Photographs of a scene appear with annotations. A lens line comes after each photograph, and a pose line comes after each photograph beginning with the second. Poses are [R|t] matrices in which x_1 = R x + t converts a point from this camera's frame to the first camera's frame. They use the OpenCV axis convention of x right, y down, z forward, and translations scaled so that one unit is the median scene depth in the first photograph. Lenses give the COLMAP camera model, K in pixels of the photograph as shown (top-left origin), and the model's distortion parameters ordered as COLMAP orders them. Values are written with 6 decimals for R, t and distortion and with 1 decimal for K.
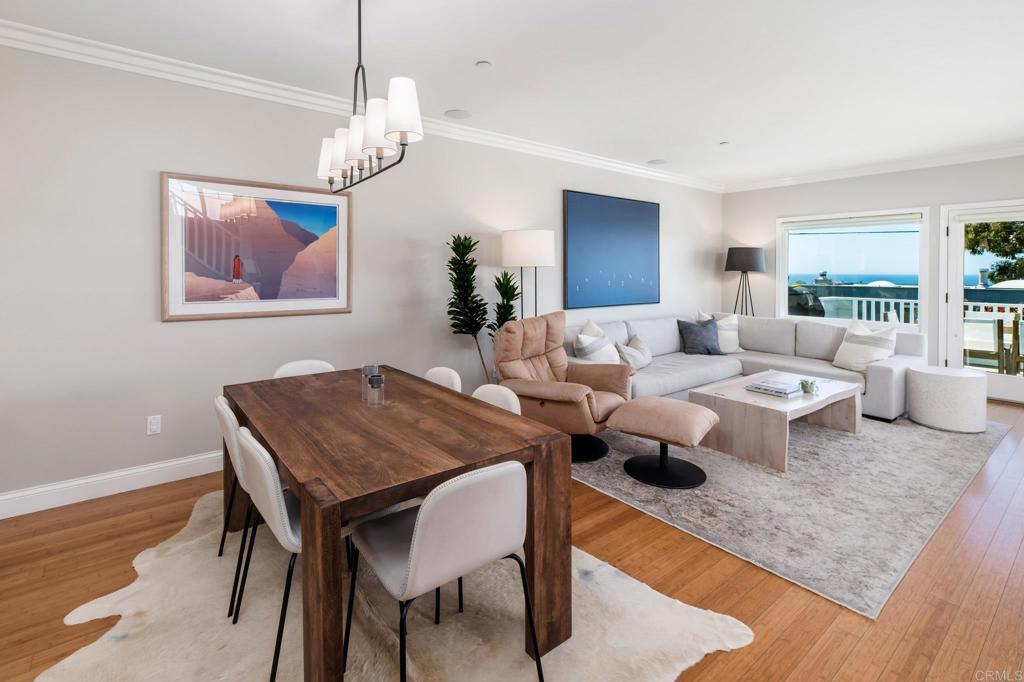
lens RADIAL K [[471.0, 0, 481.2], [0, 471.0, 282.2], [0, 0, 1]] dist [0.000535, 0.001142]
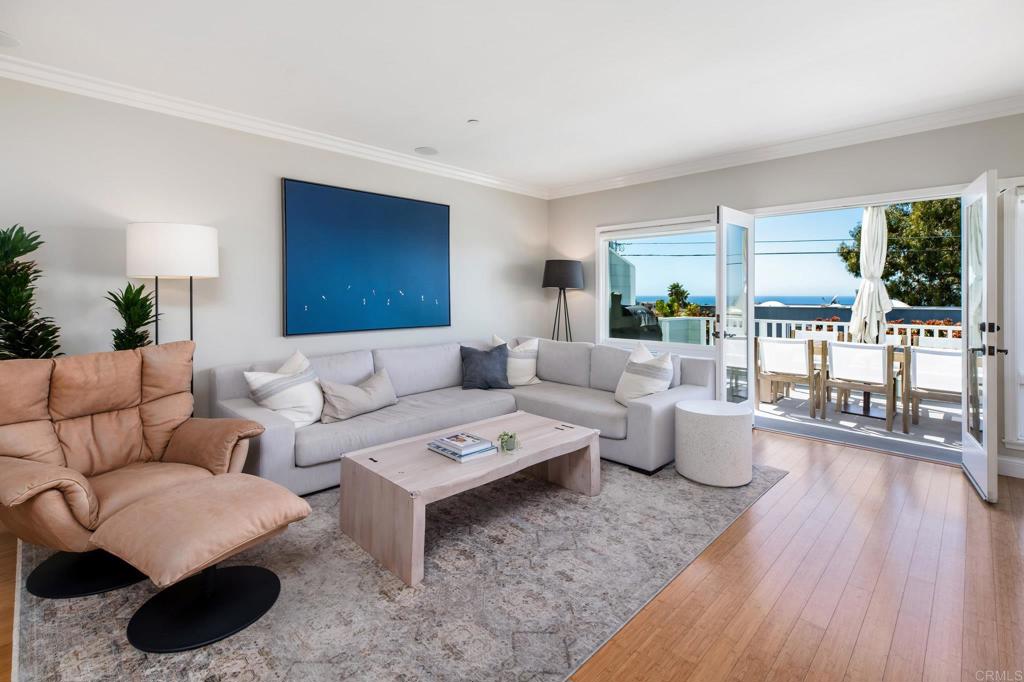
lens RADIAL K [[471.0, 0, 494.3], [0, 471.0, 297.9], [0, 0, 1]] dist [0.000535, 0.001142]
pose [[0.990033, -0.005248, 0.140736, 0.375878], [0.007626, 0.999837, -0.016368, 0.010285], [-0.140628, 0.017278, 0.989912, 0.190914]]
